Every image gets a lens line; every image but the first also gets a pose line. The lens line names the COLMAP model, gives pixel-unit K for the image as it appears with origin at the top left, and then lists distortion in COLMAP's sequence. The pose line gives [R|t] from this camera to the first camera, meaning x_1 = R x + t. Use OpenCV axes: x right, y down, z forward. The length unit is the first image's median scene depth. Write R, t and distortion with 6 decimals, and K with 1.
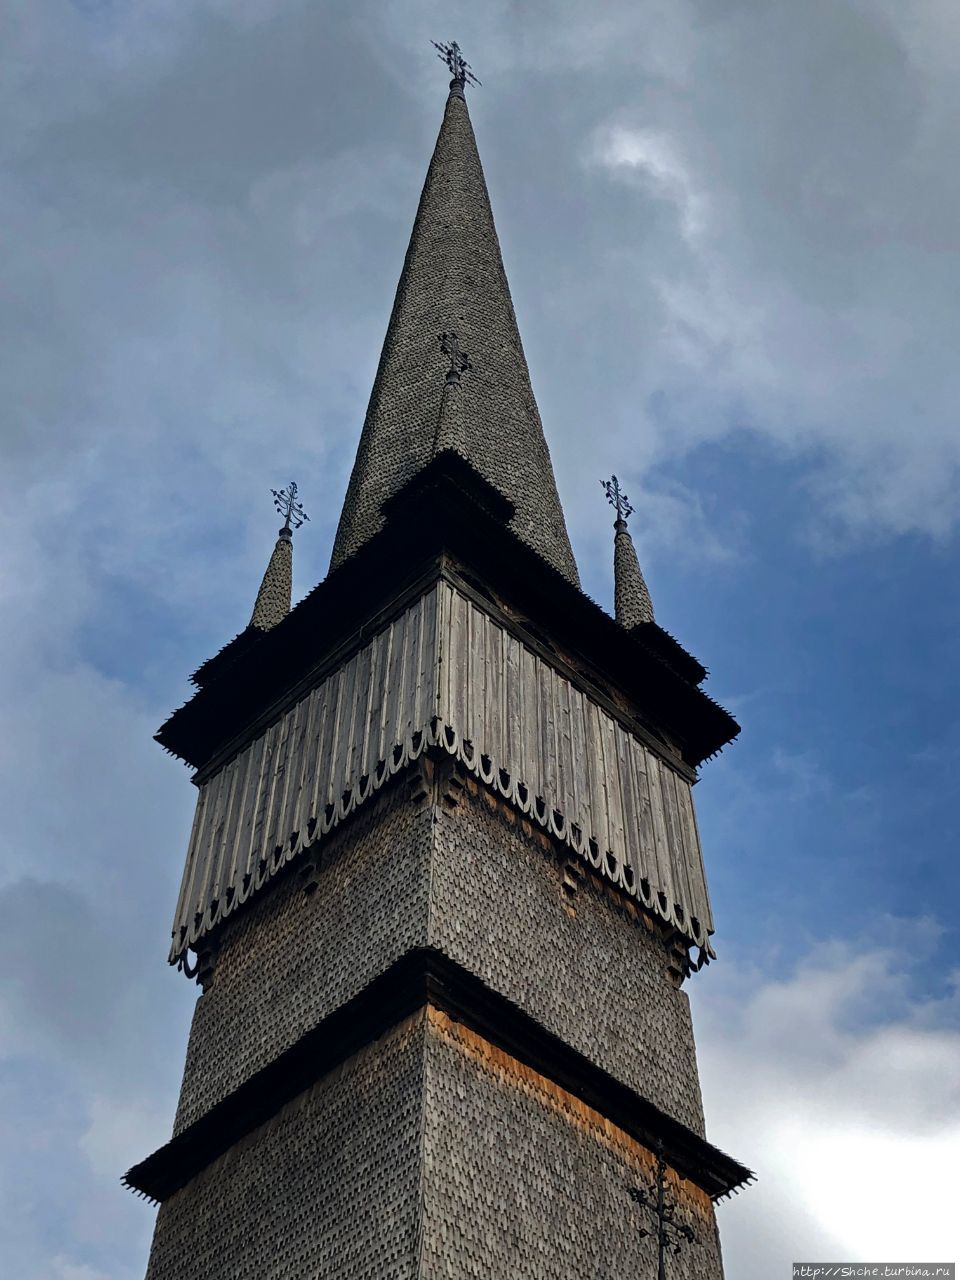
lens RADIAL K [[1856.9, 0, 480.0], [0, 1856.9, 640.0], [0, 0, 1]] dist [0.128778, -0.016315]
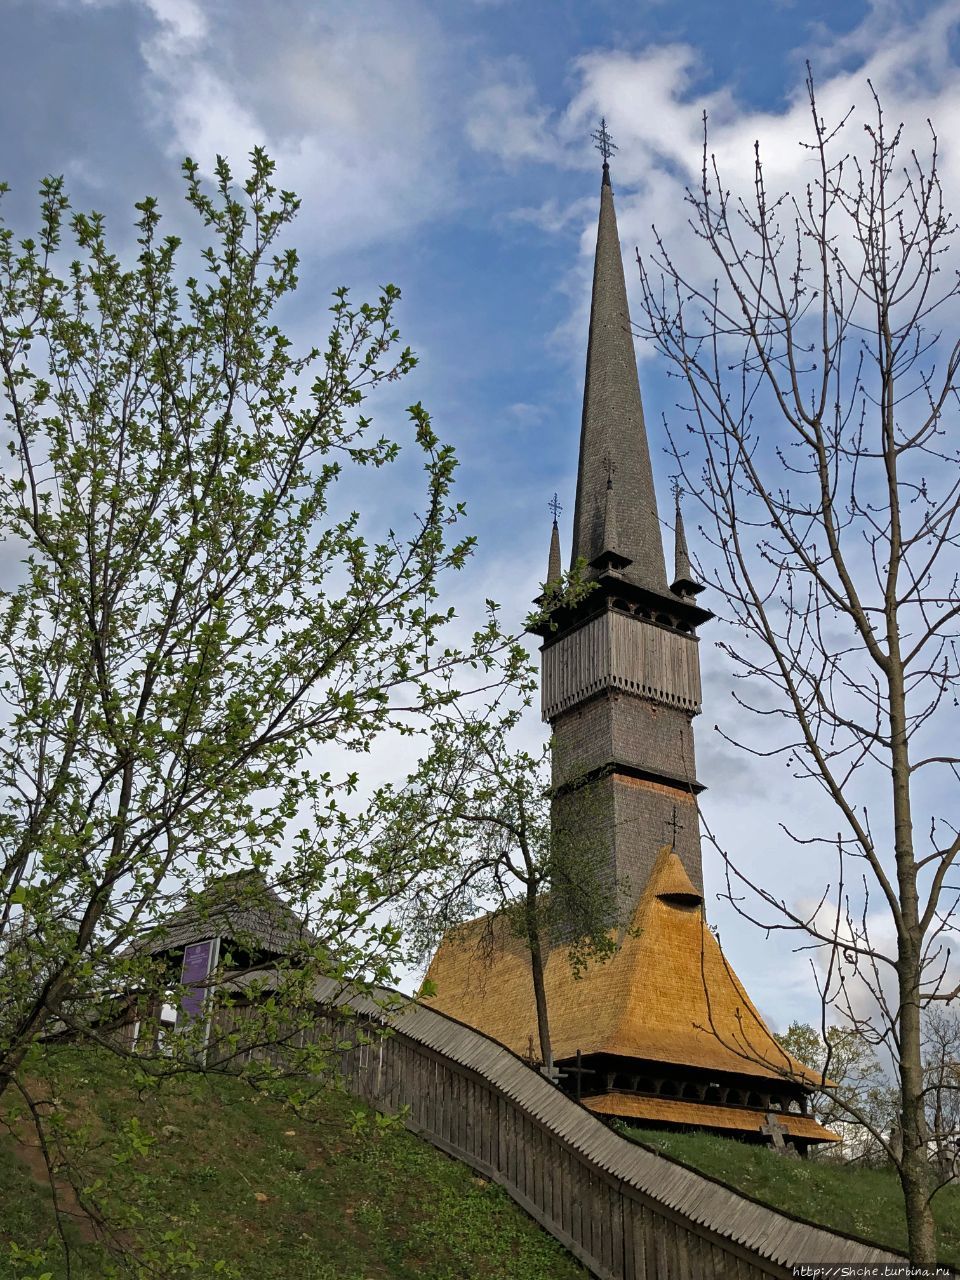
lens RADIAL K [[1270.8, 0, 480.0], [0, 1270.8, 640.0], [0, 0, 1]] dist [0.000171, -0.003260]
pose [[0.978815, -0.063338, -0.194704, 0.188240], [0.148564, 0.874073, 0.462521, -1.056675], [0.140890, -0.481648, 0.864965, -0.967009]]
